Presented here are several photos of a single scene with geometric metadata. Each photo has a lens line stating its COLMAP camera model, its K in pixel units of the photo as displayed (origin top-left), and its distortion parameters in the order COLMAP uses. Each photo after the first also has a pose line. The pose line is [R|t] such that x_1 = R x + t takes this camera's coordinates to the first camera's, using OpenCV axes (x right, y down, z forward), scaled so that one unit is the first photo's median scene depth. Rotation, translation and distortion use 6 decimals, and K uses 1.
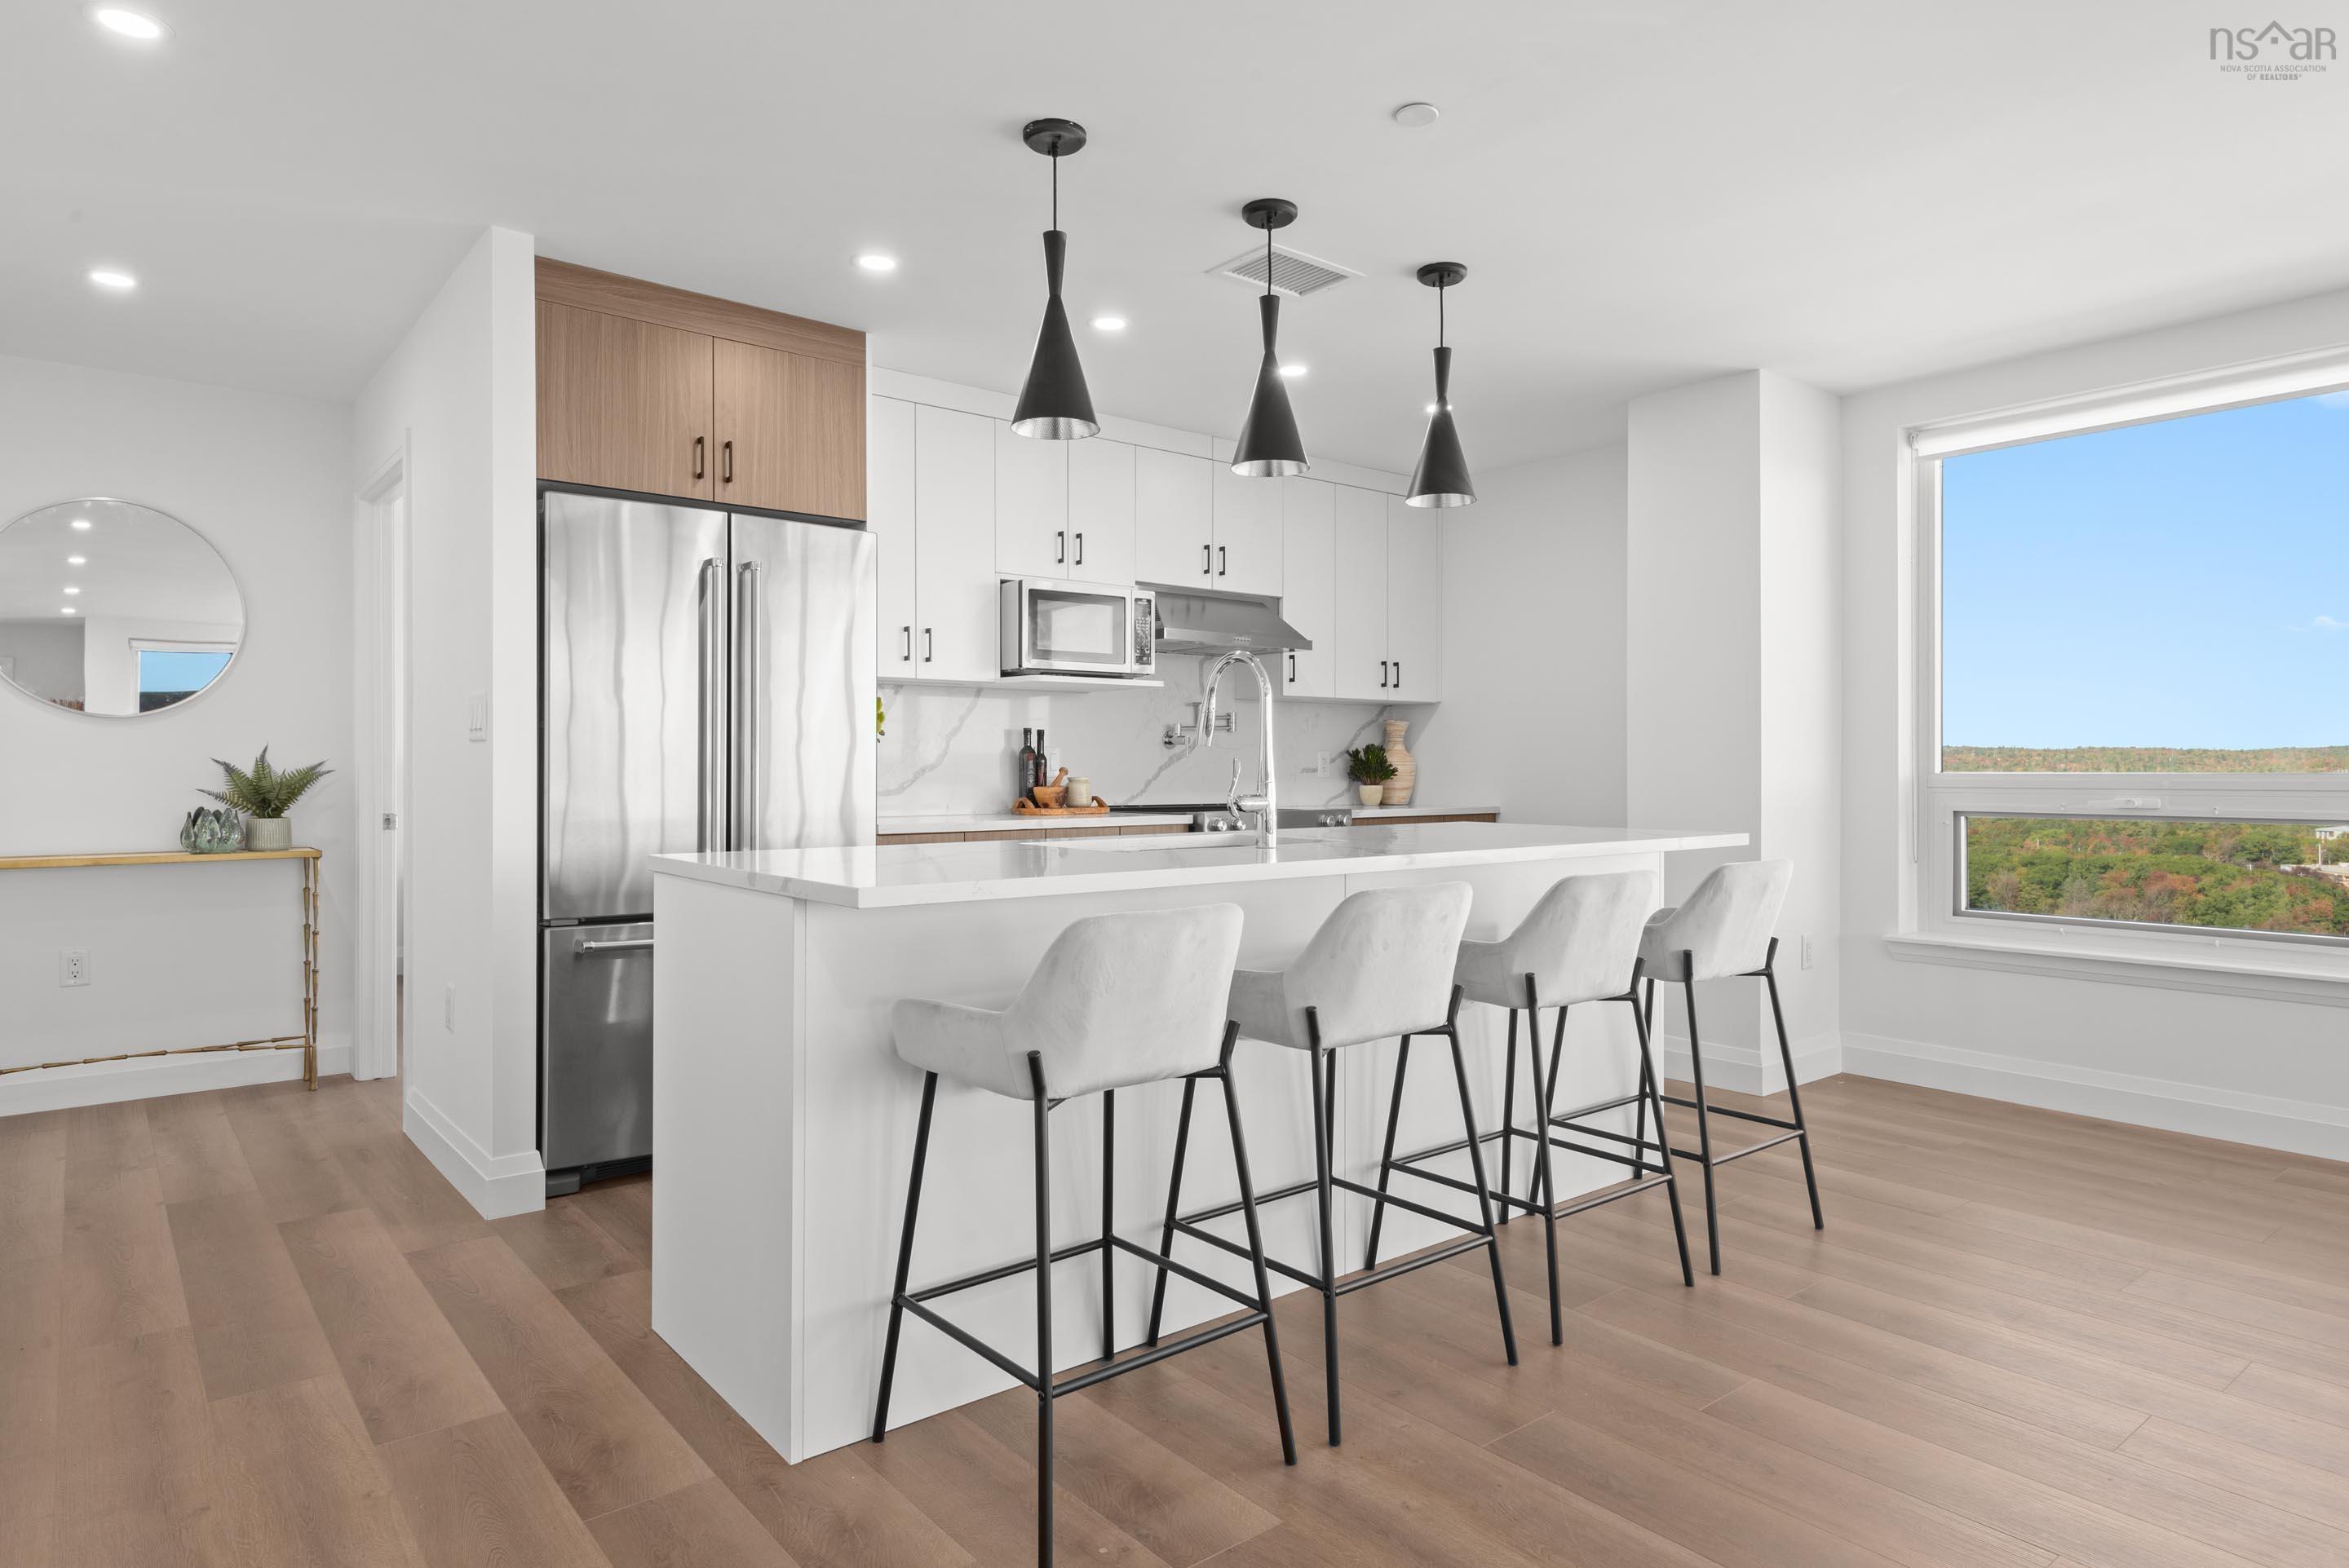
lens RADIAL K [[1335.5, 0, 1182.8], [0, 1335.5, 756.7], [0, 0, 1]] dist [0.020697, 0.000056]
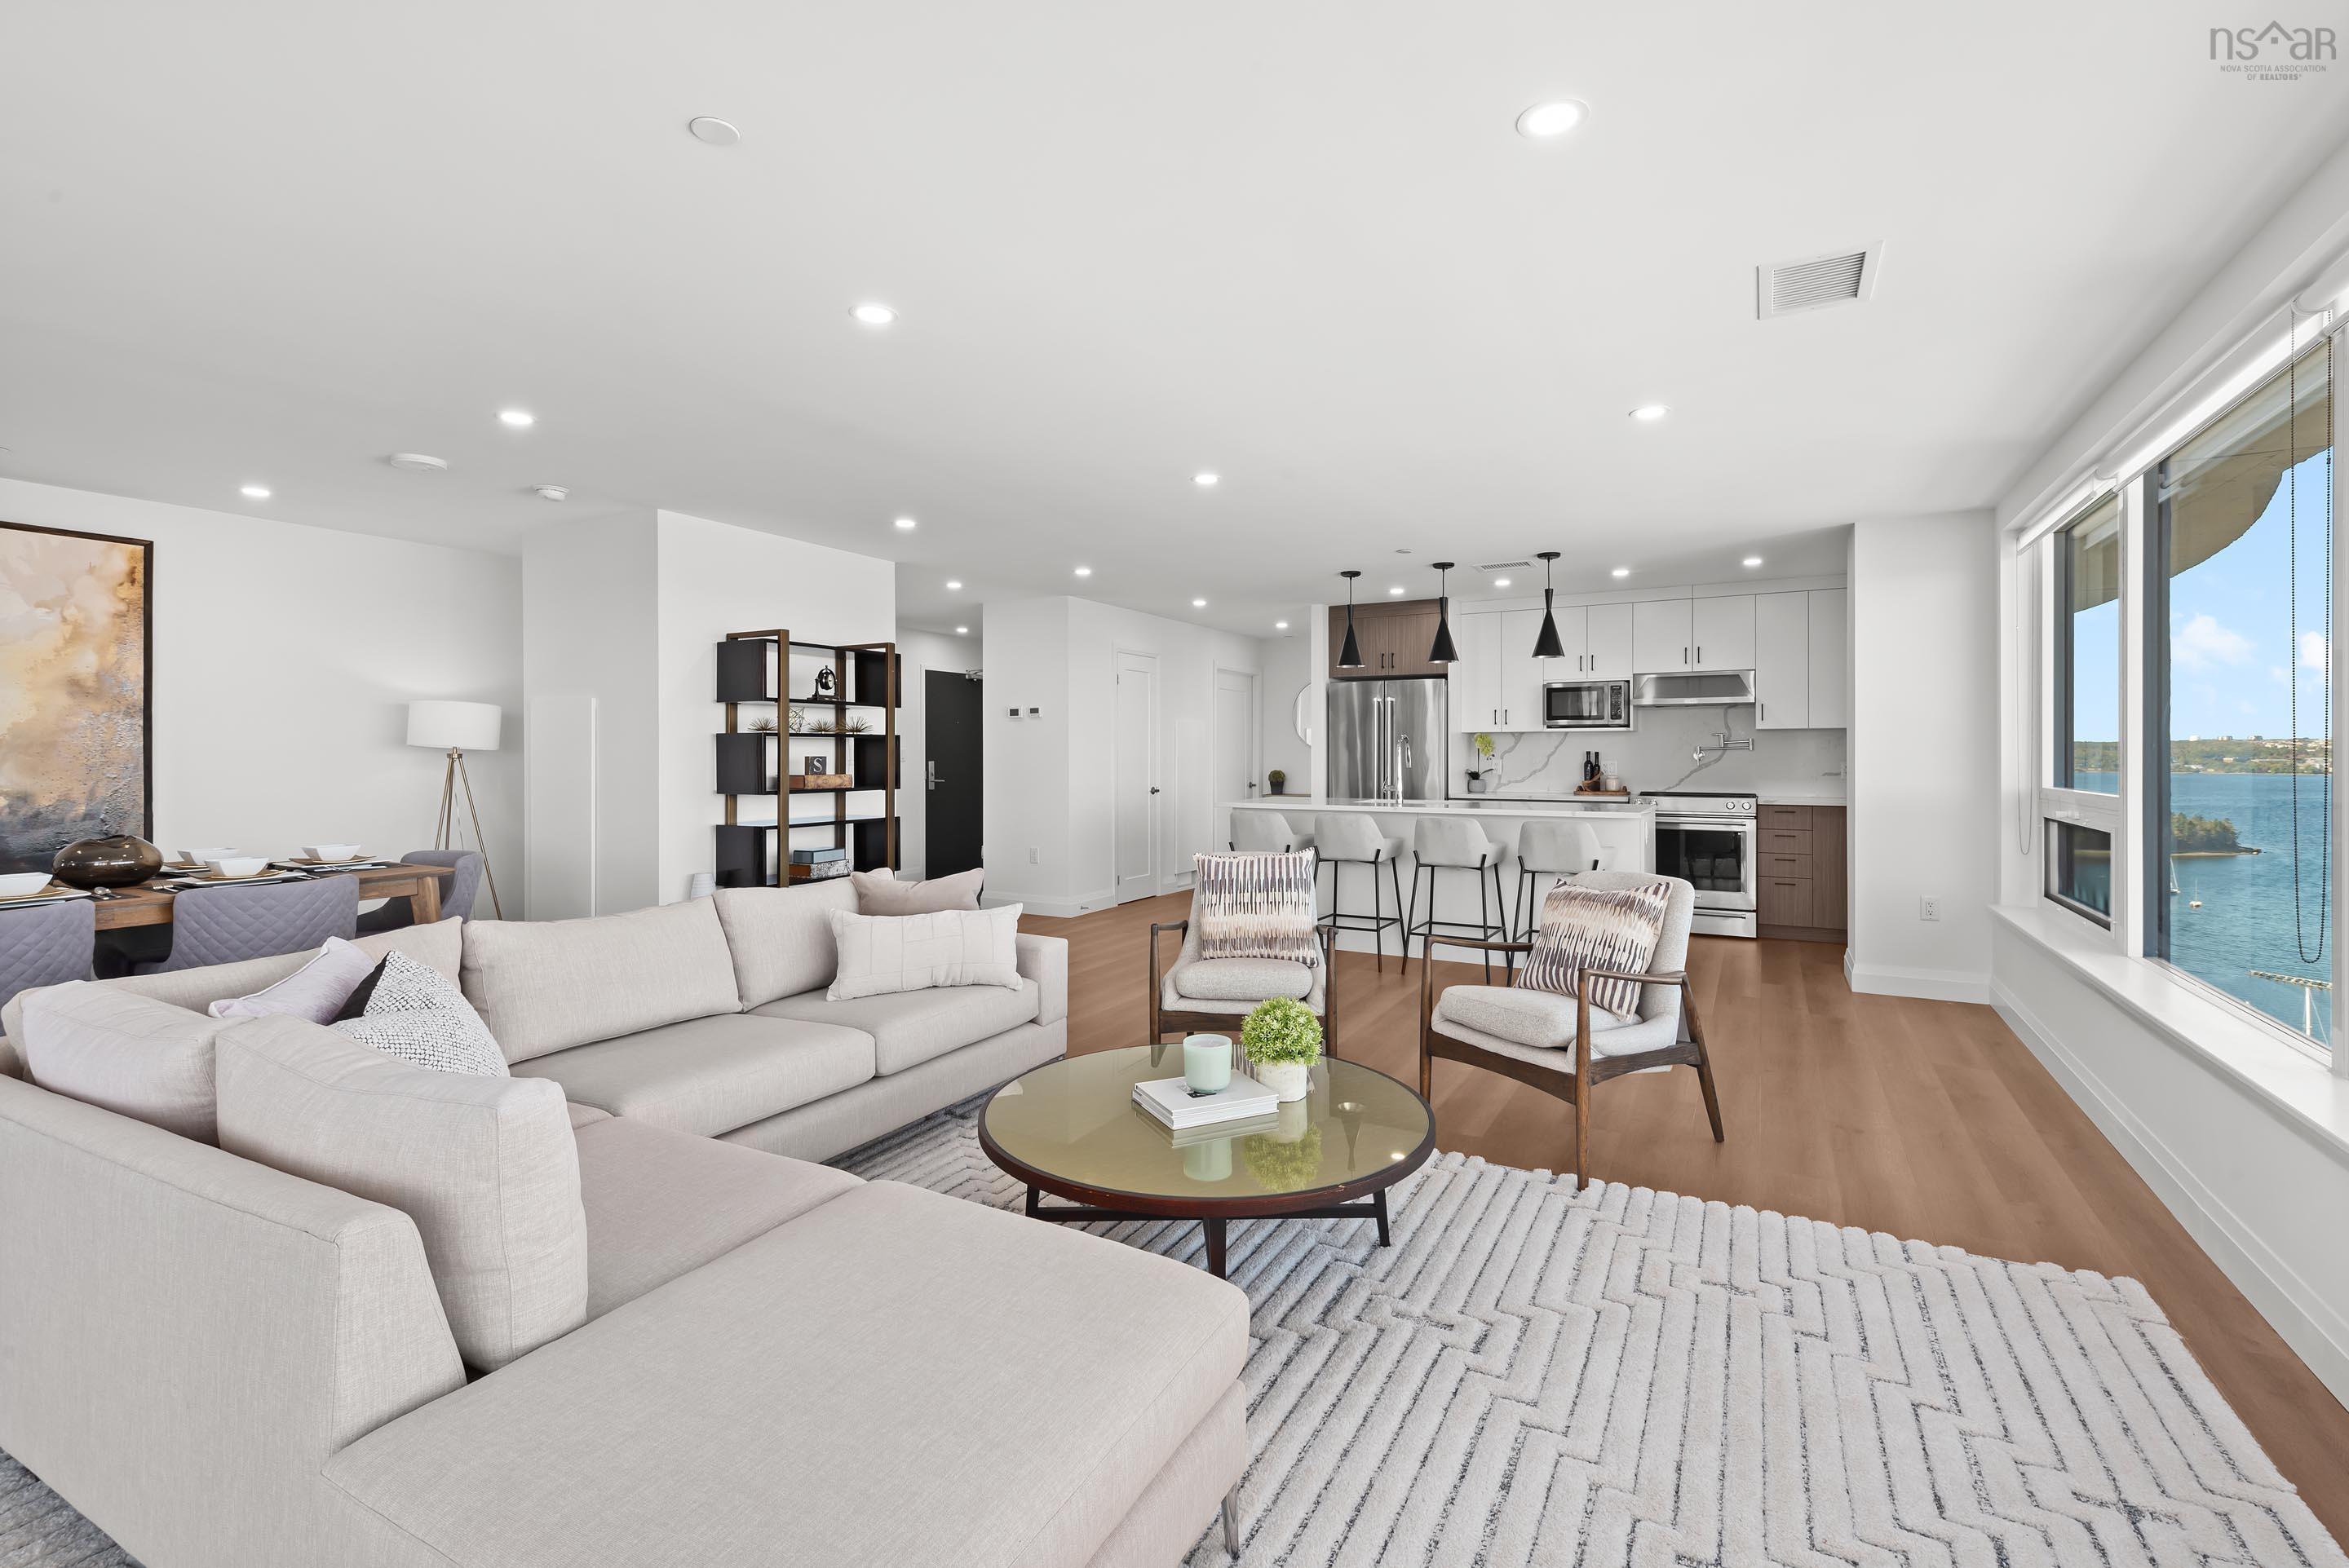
lens RADIAL K [[1035.5, 0, 1183.1], [0, 1035.5, 755.9], [0, 0, 1]] dist [0.004443, 0.000011]
pose [[0.366961, 0.002512, -0.930233, 1.183989], [0.009511, 0.999934, 0.006452, -0.032650], [0.930188, -0.011215, 0.366913, -0.148200]]
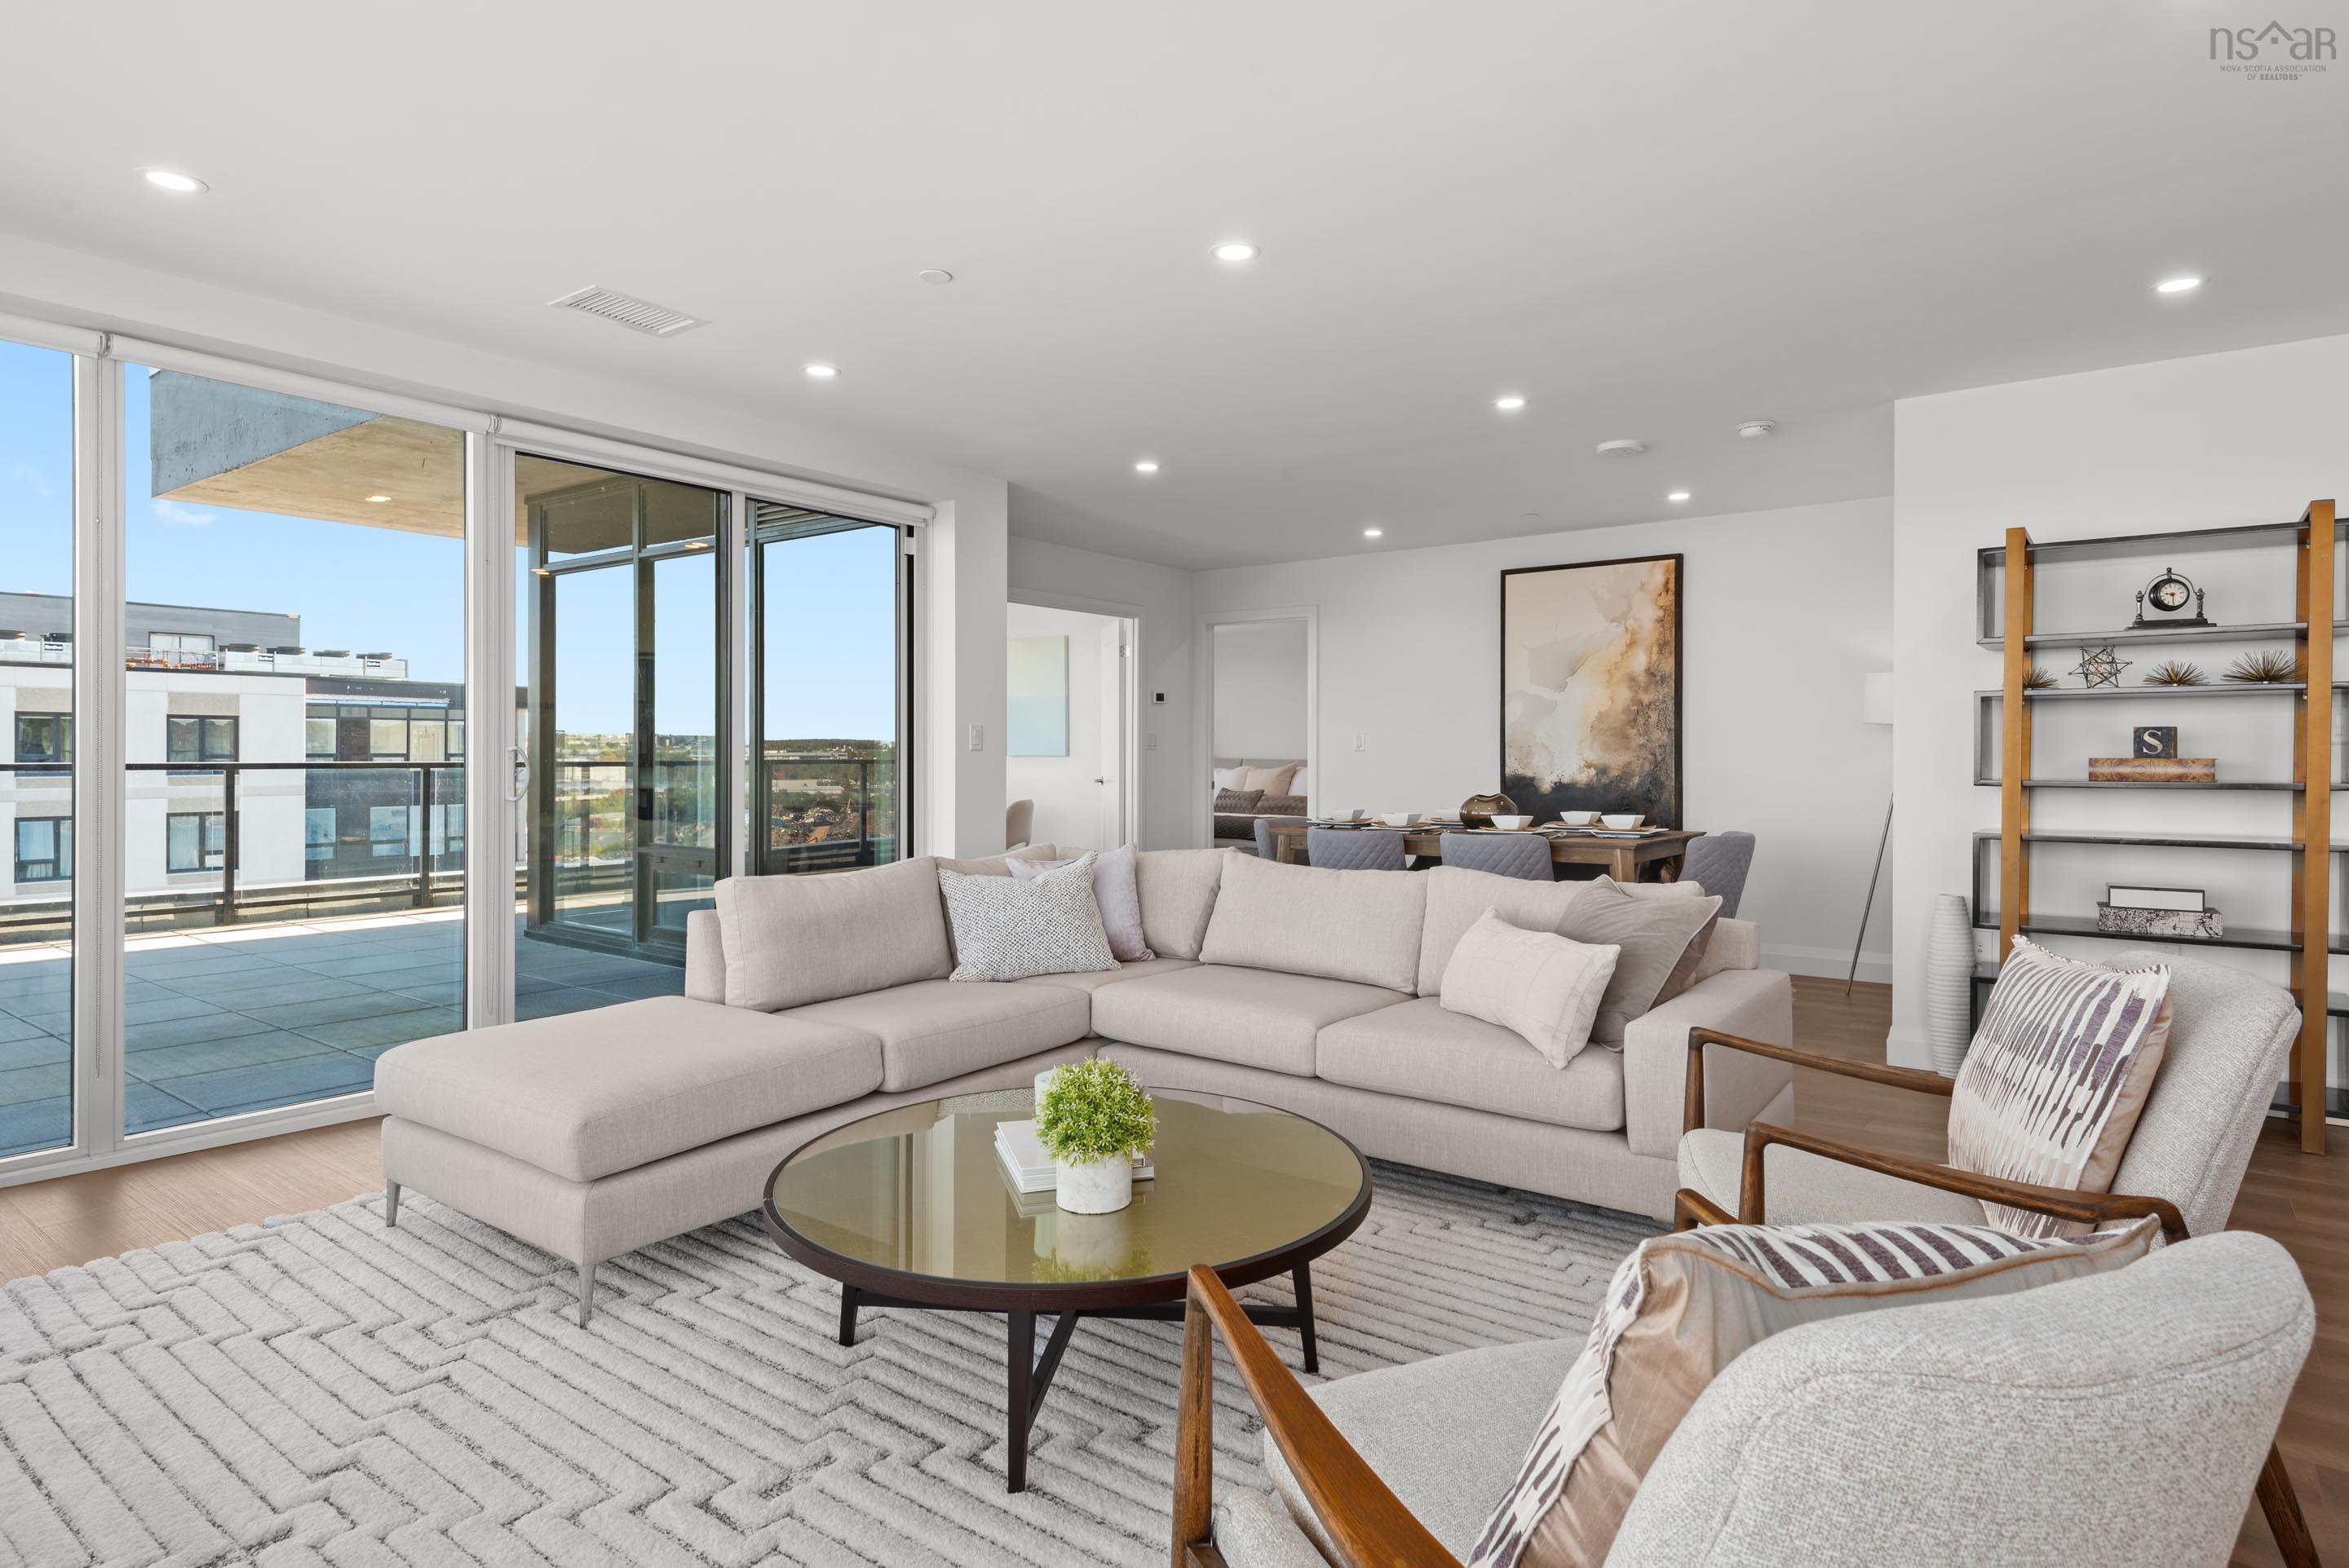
lens RADIAL K [[1257.4, 0, 1182.7], [0, 1257.4, 757.5], [0, 0, 1]] dist [0.011587, -0.000113]
pose [[-0.972291, 0.000715, -0.233771, 0.759801], [0.002150, 0.999980, -0.005885, -0.005014], [0.233762, -0.006225, -0.972274, 0.556047]]
